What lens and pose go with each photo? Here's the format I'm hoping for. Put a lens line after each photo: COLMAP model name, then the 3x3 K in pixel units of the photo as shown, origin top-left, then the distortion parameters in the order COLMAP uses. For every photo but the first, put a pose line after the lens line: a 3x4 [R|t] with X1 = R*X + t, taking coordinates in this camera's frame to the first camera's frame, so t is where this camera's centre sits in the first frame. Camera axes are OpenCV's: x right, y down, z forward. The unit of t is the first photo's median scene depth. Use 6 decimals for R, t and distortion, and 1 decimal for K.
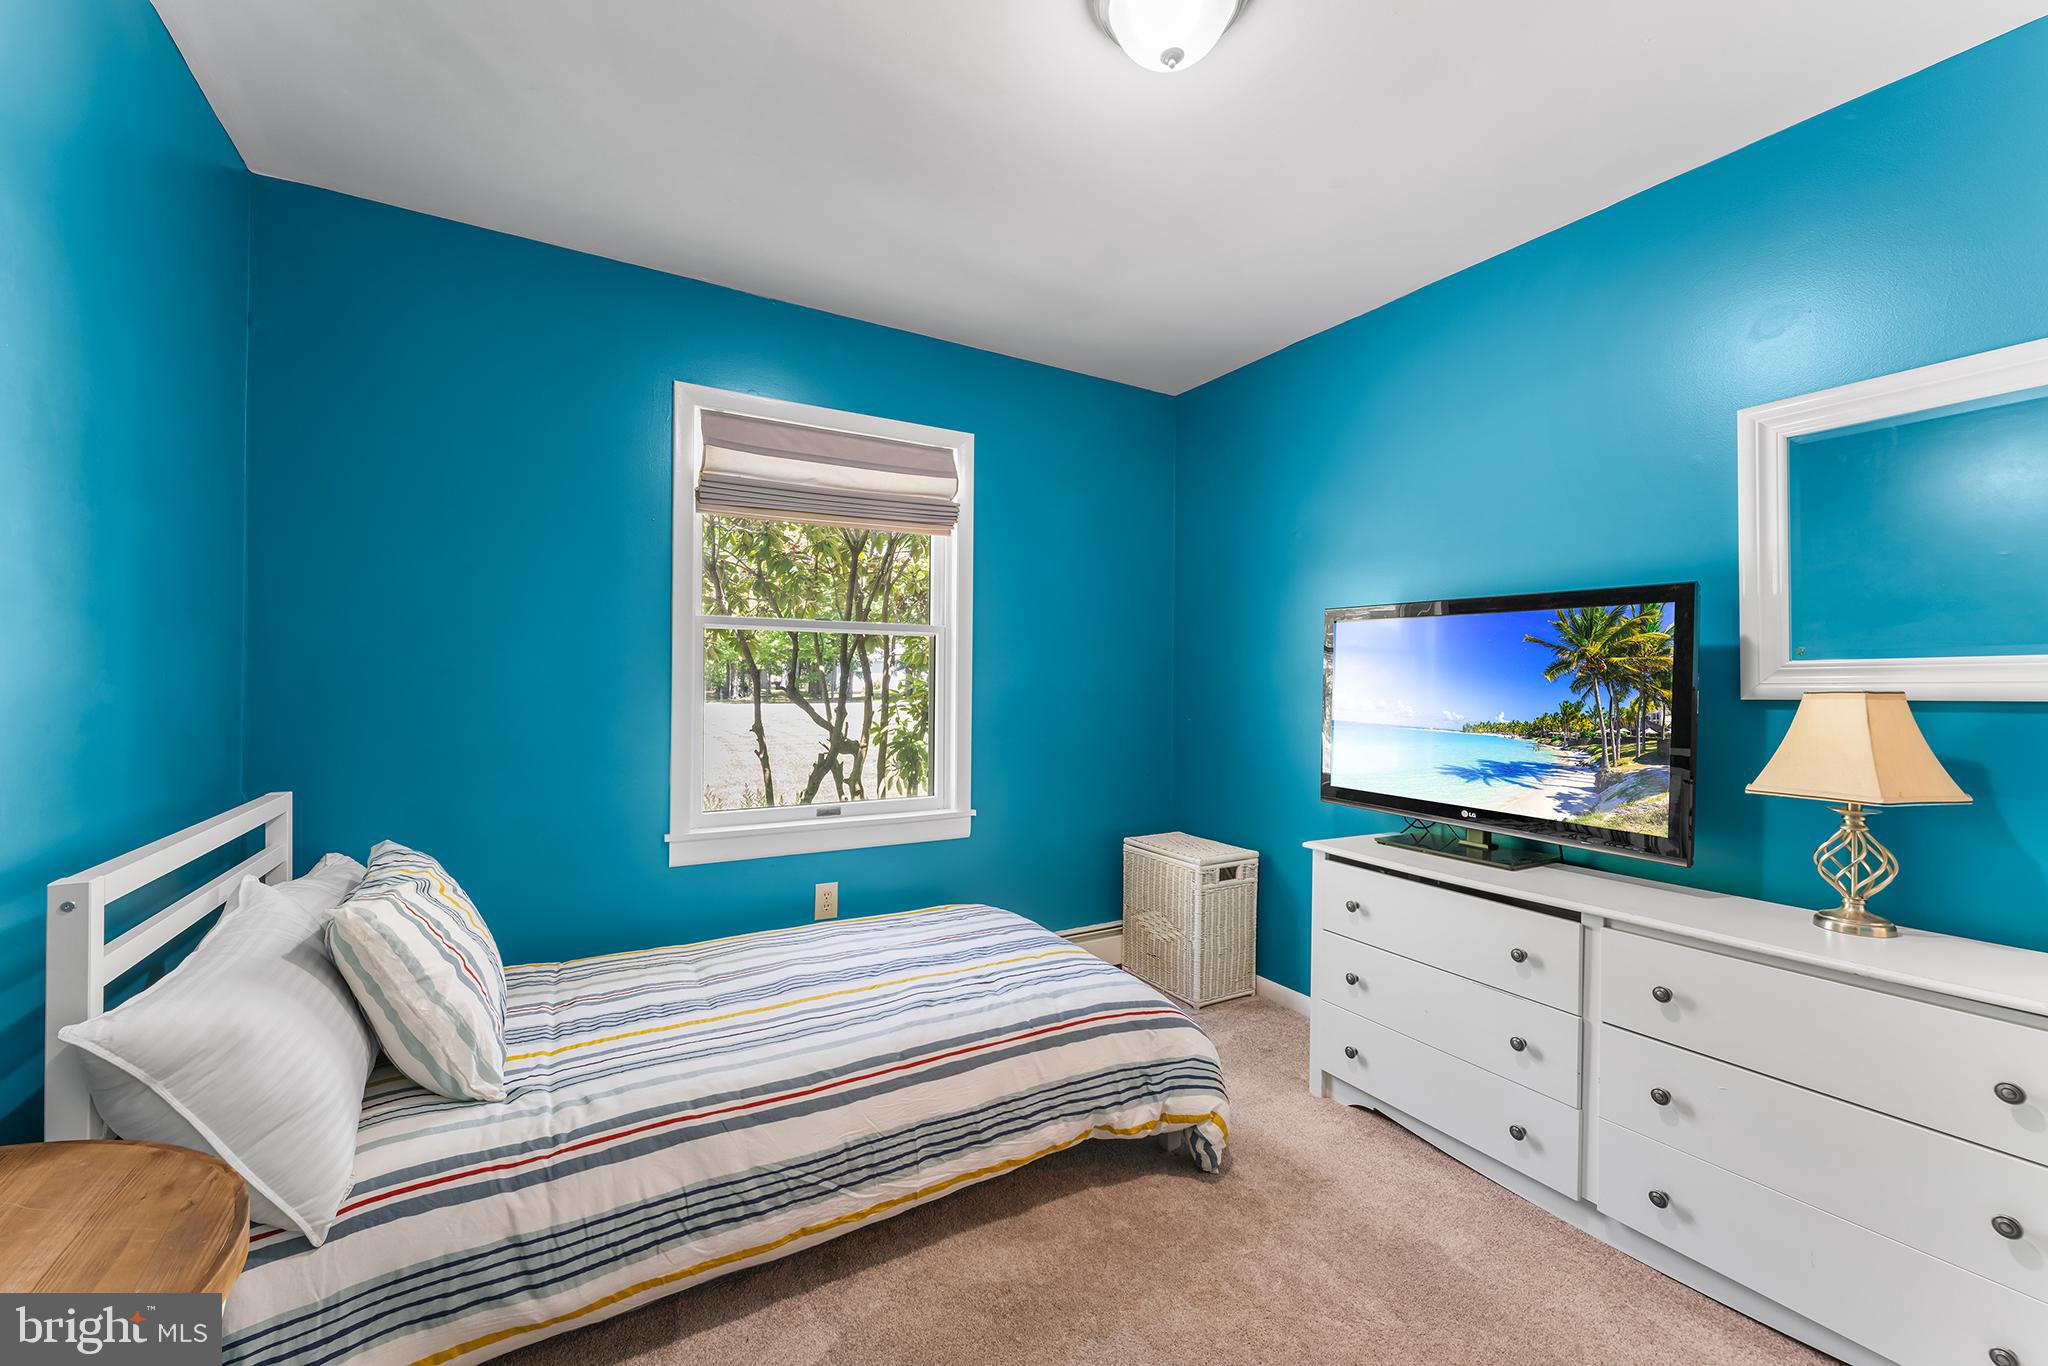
lens RADIAL K [[836.7, 0, 1020.8], [0, 836.7, 680.3], [0, 0, 1]] dist [-0.001190, -0.000423]
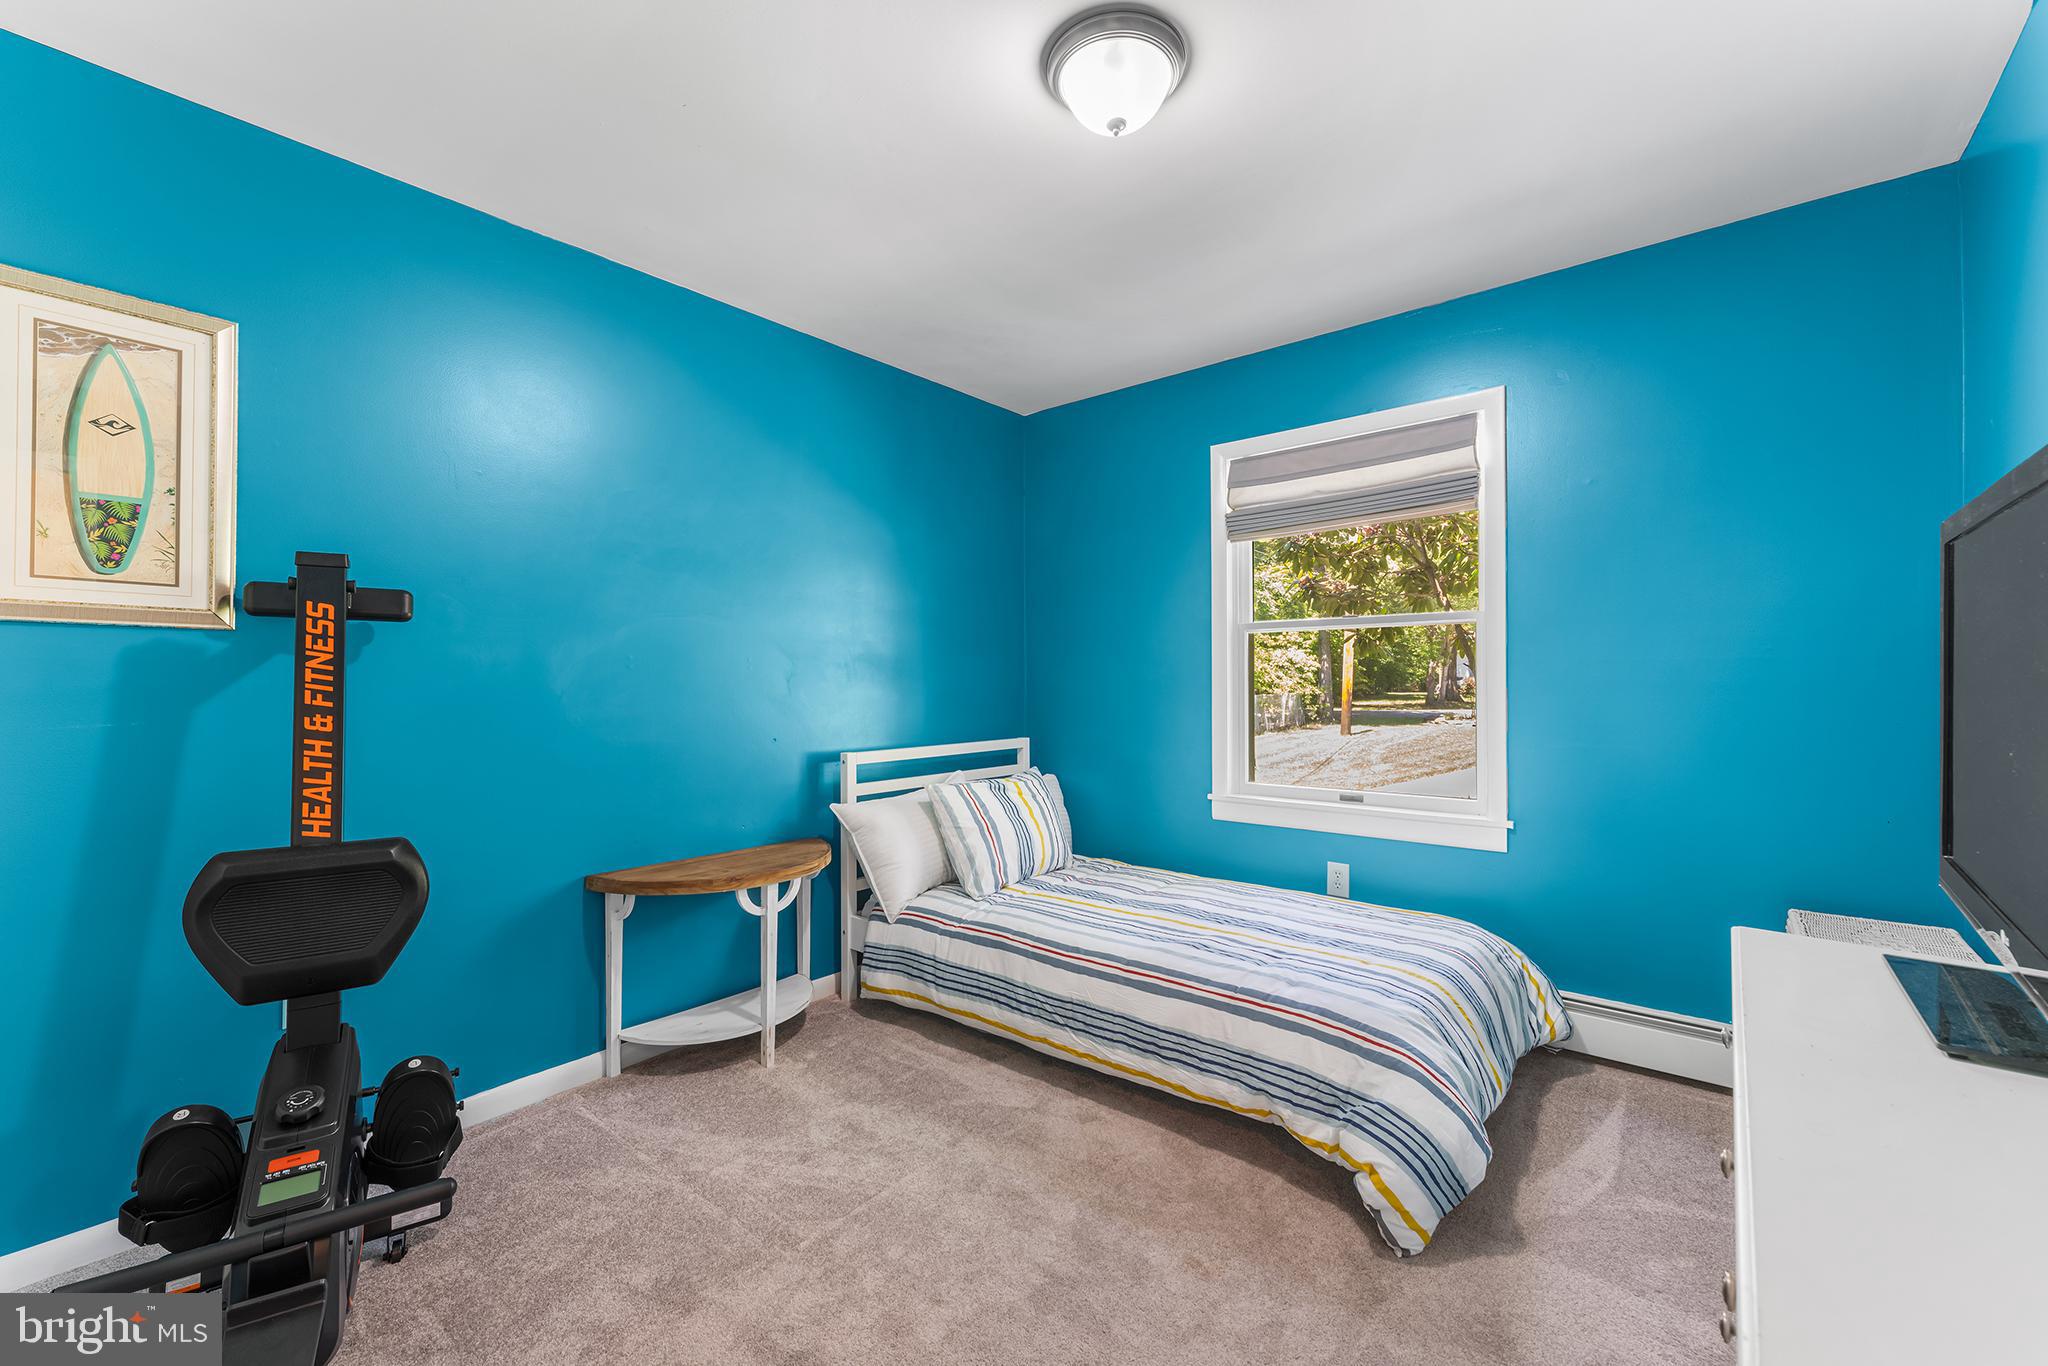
lens RADIAL K [[836.7, 0, 1020.8], [0, 836.7, 680.3], [0, 0, 1]] dist [-0.001190, -0.000423]
pose [[0.319957, -0.009016, -0.947389, 0.976701], [0.009124, 0.999938, -0.006434, 0.017033], [0.947388, -0.006585, 0.320019, 0.405040]]
